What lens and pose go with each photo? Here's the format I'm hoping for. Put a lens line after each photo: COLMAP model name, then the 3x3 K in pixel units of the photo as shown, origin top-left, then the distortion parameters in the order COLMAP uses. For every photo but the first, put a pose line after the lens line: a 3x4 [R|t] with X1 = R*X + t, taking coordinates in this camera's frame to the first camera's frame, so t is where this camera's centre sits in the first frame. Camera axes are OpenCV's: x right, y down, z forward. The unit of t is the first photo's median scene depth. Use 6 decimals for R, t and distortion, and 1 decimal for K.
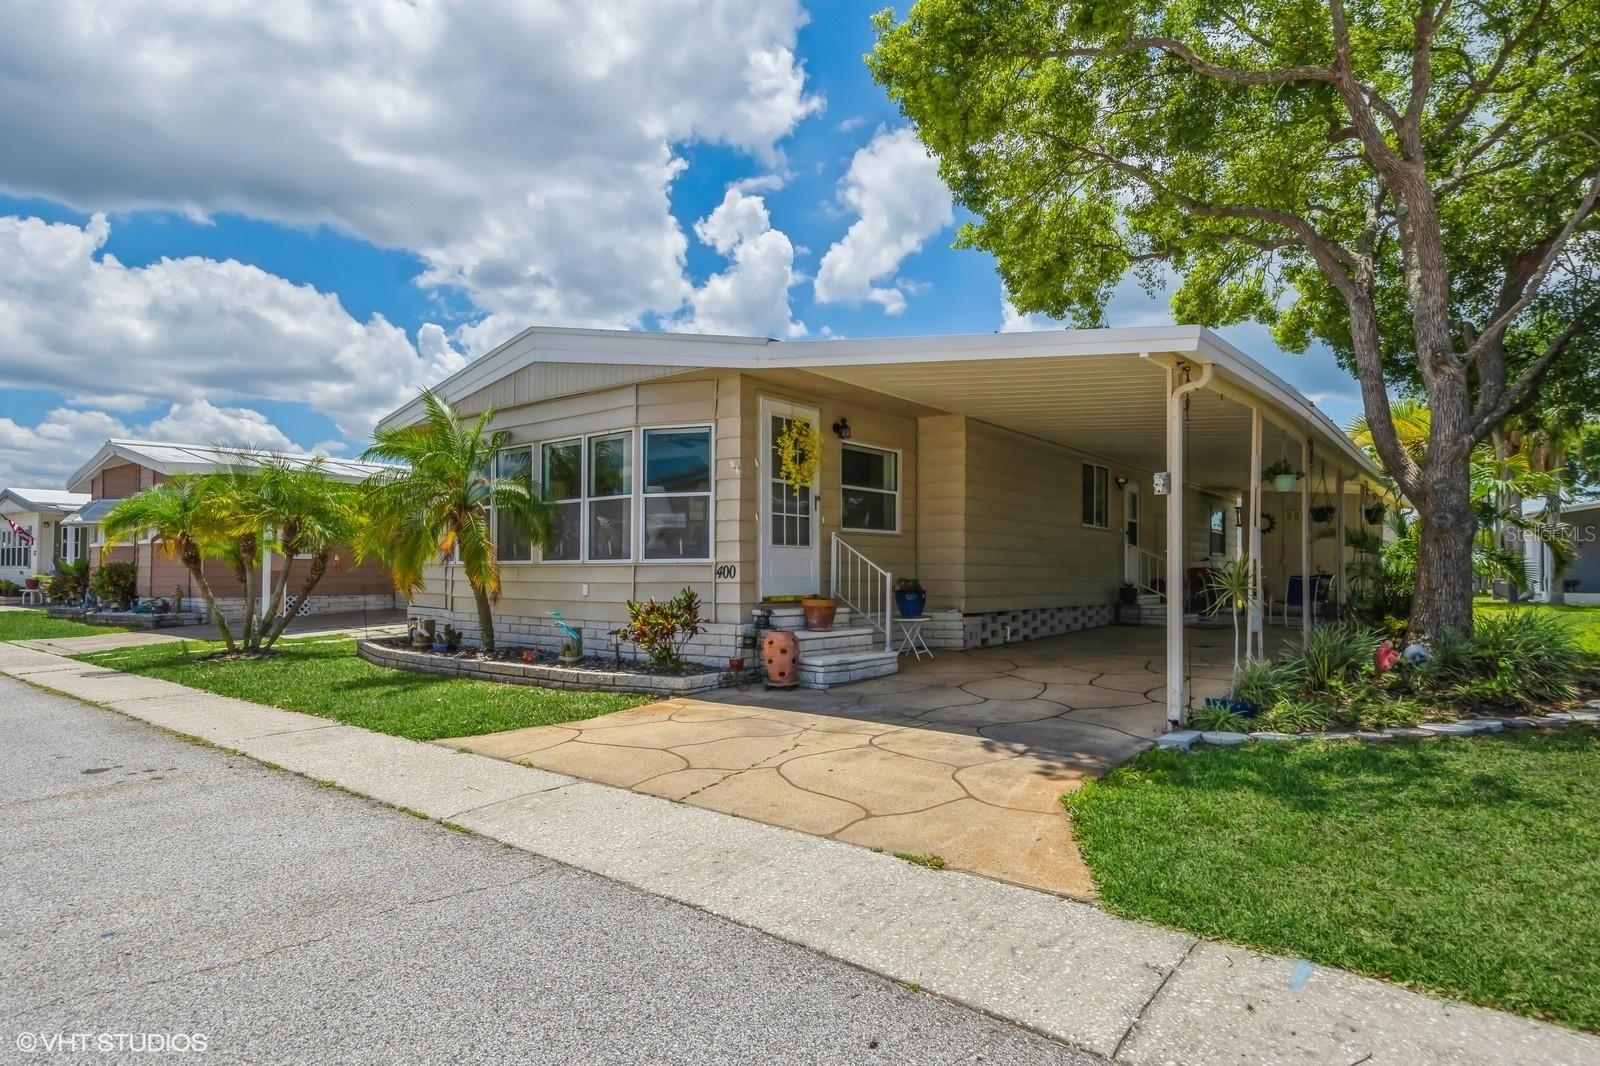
lens RADIAL K [[851.6, 0, 808.5], [0, 851.6, 556.0], [0, 0, 1]] dist [0.014084, -0.000684]
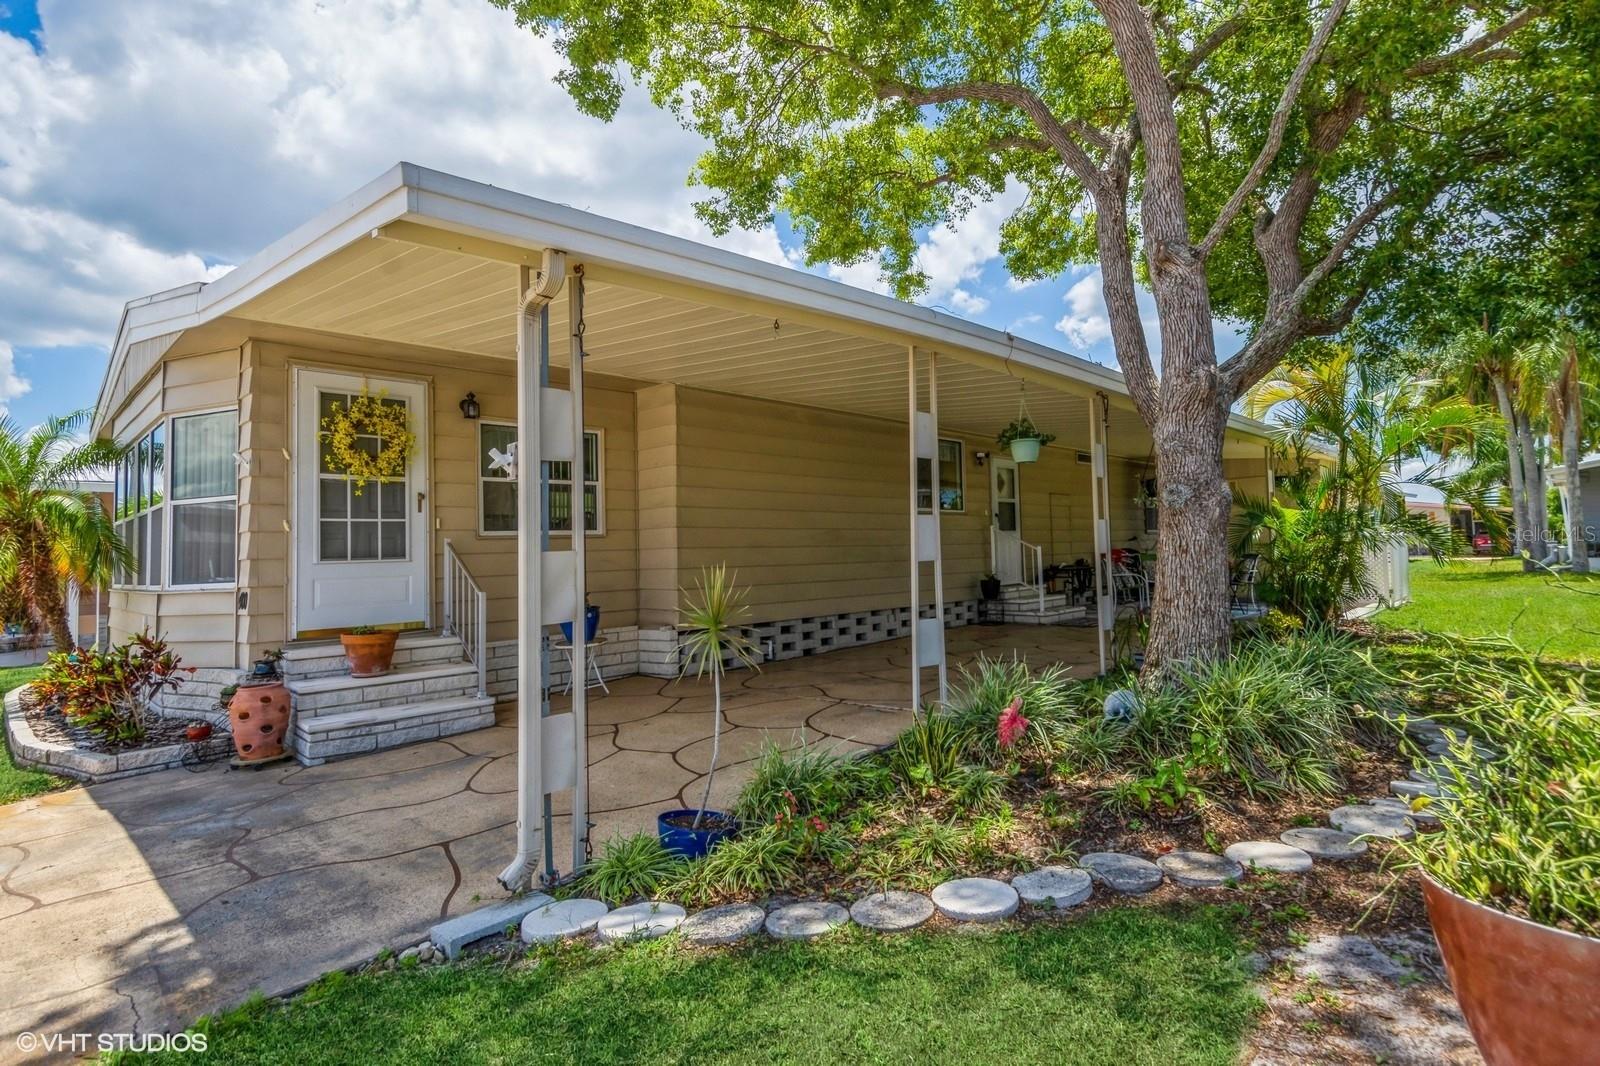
lens RADIAL K [[785.6, 0, 833.8], [0, 785.6, 523.0], [0, 0, 1]] dist [0.015857, -0.000003]
pose [[0.996348, -0.038241, -0.076339, 0.430825], [0.036785, 0.999115, -0.020393, -0.014844], [0.077051, 0.017510, 0.996873, 0.308809]]
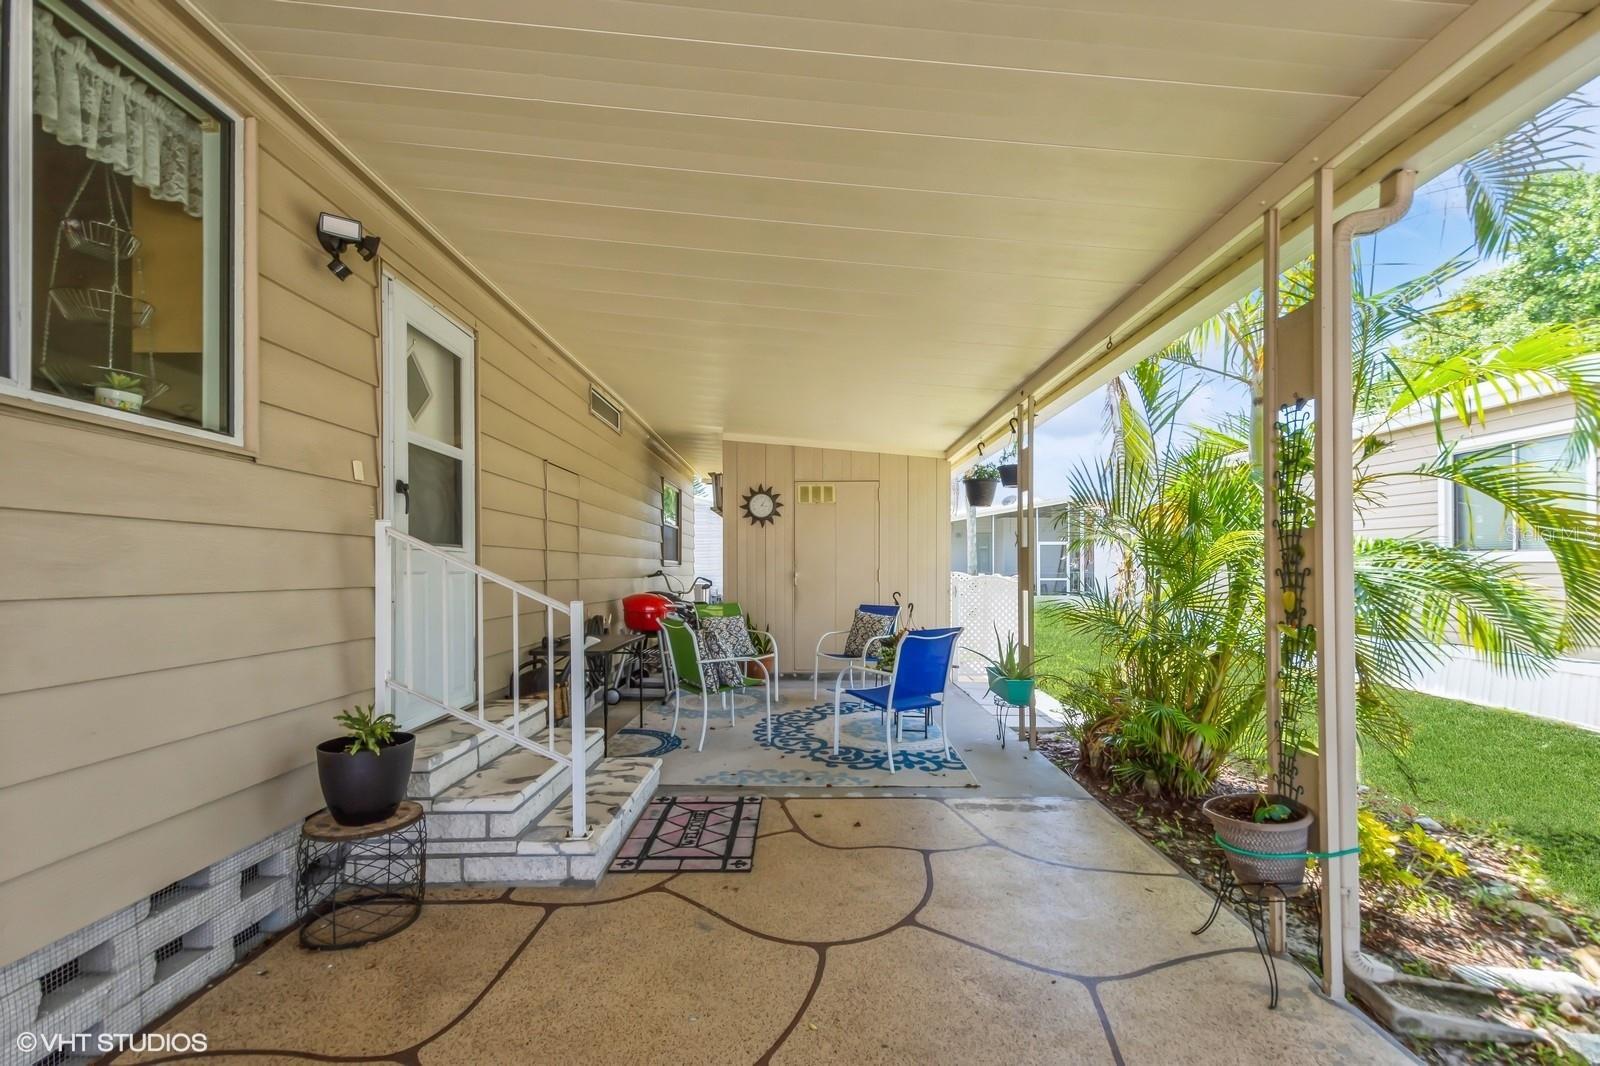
lens RADIAL K [[689.4, 0, 815.1], [0, 689.4, 569.3], [0, 0, 1]] dist [0.025081, -0.010218]
pose [[0.767703, -0.007712, 0.640760, 0.538259], [-0.003897, 0.999853, 0.016703, -0.012207], [-0.640794, -0.015320, 0.767560, 1.228291]]
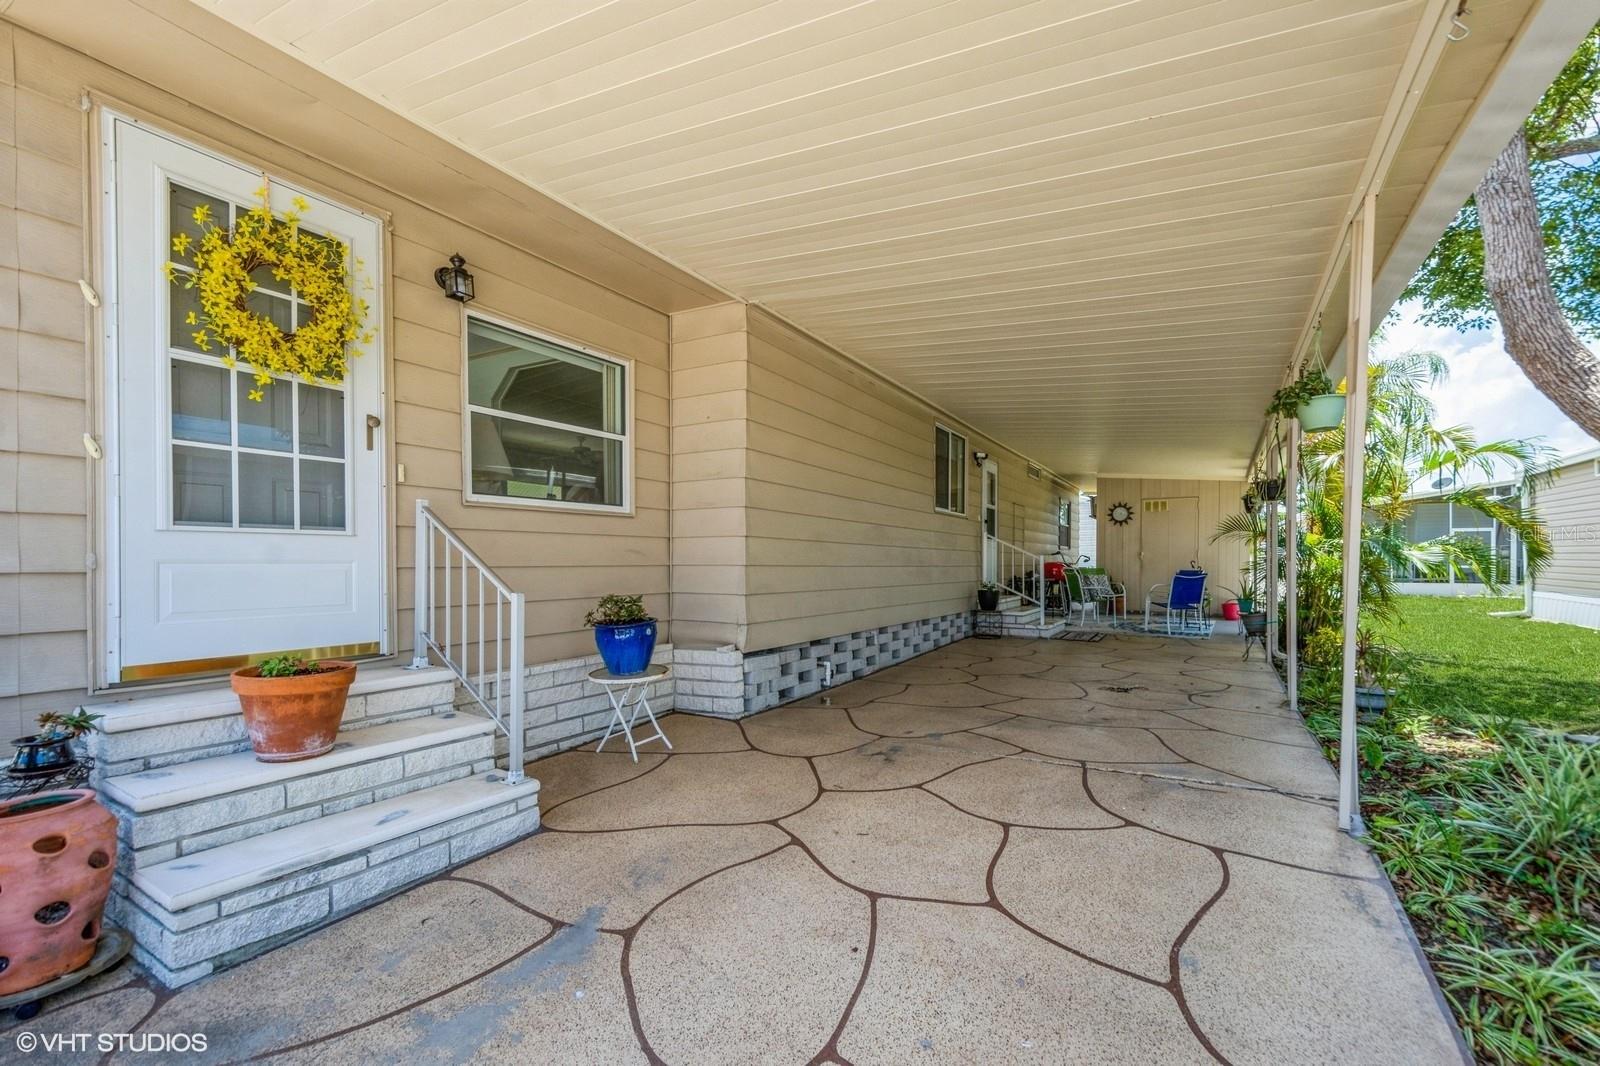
lens RADIAL K [[689.4, 0, 815.1], [0, 689.4, 569.3], [0, 0, 1]] dist [0.025081, -0.010218]
pose [[0.987360, -0.004892, 0.158420, 0.174149], [0.000133, 0.999549, 0.030034, -0.002624], [-0.158495, -0.029633, 0.986915, 0.600114]]
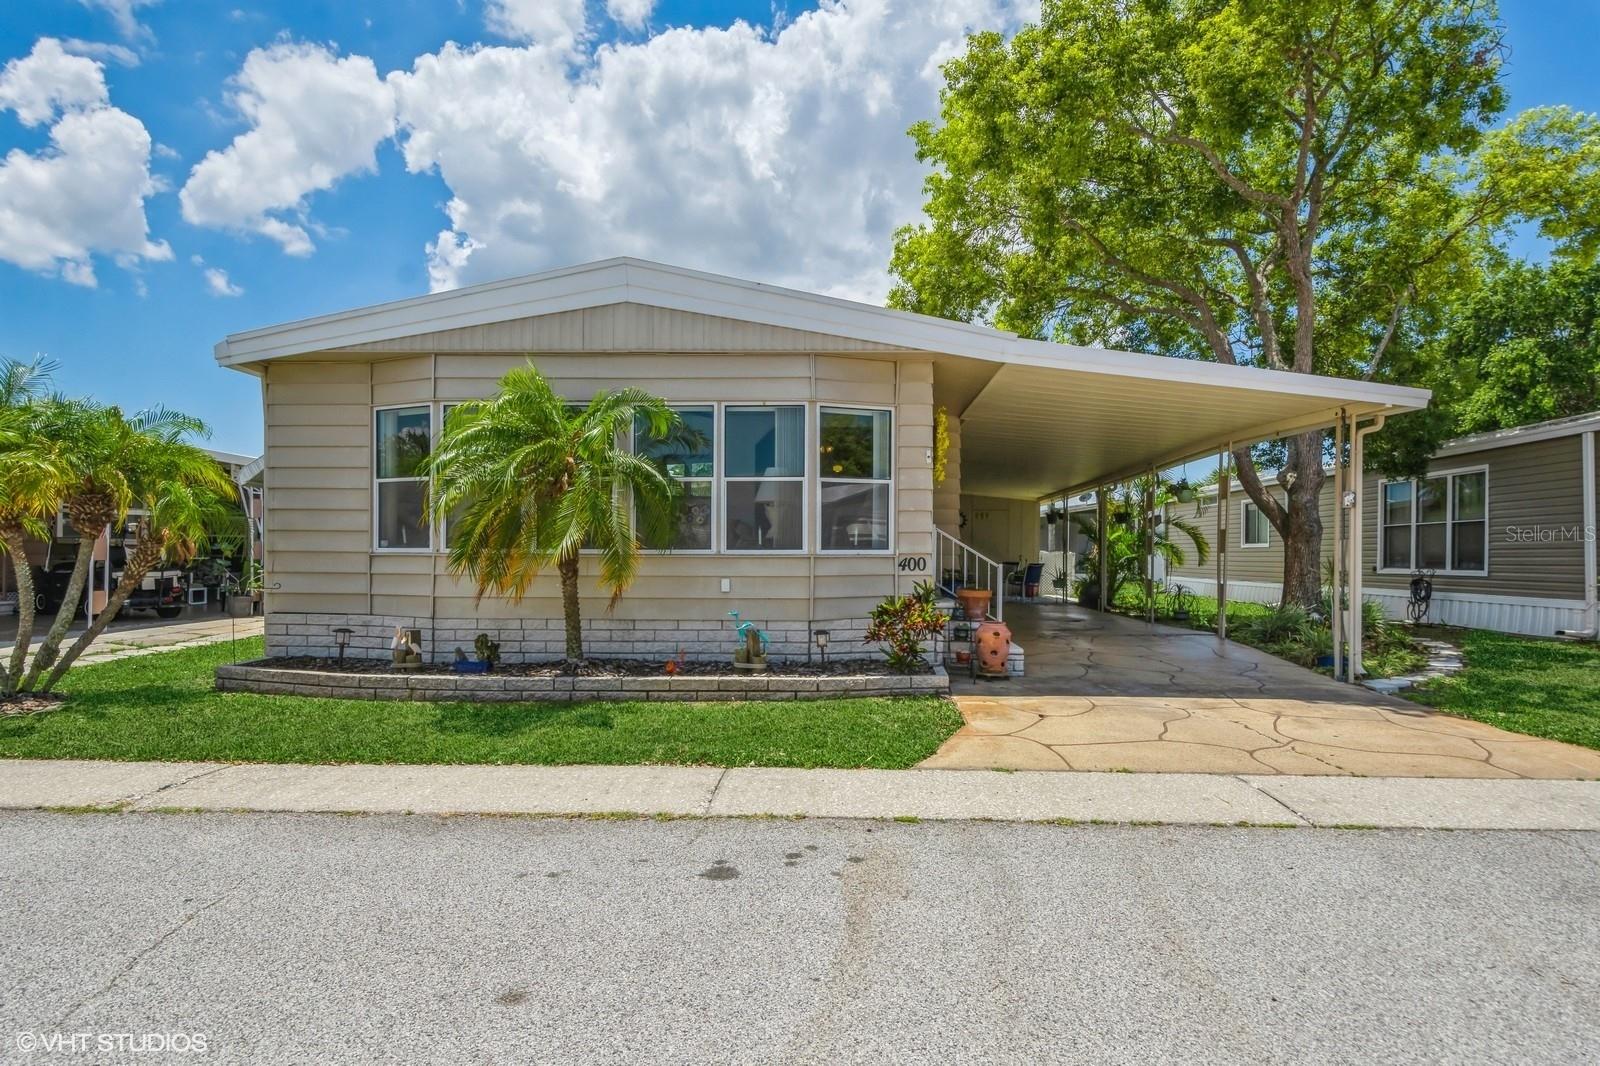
lens RADIAL K [[851.6, 0, 808.5], [0, 851.6, 556.0], [0, 0, 1]] dist [0.014084, -0.000684]
pose [[0.808126, 0.002798, 0.589002, -0.685607], [-0.012519, 0.999844, 0.012427, -0.000873], [-0.588876, -0.017416, 0.808036, 0.259322]]
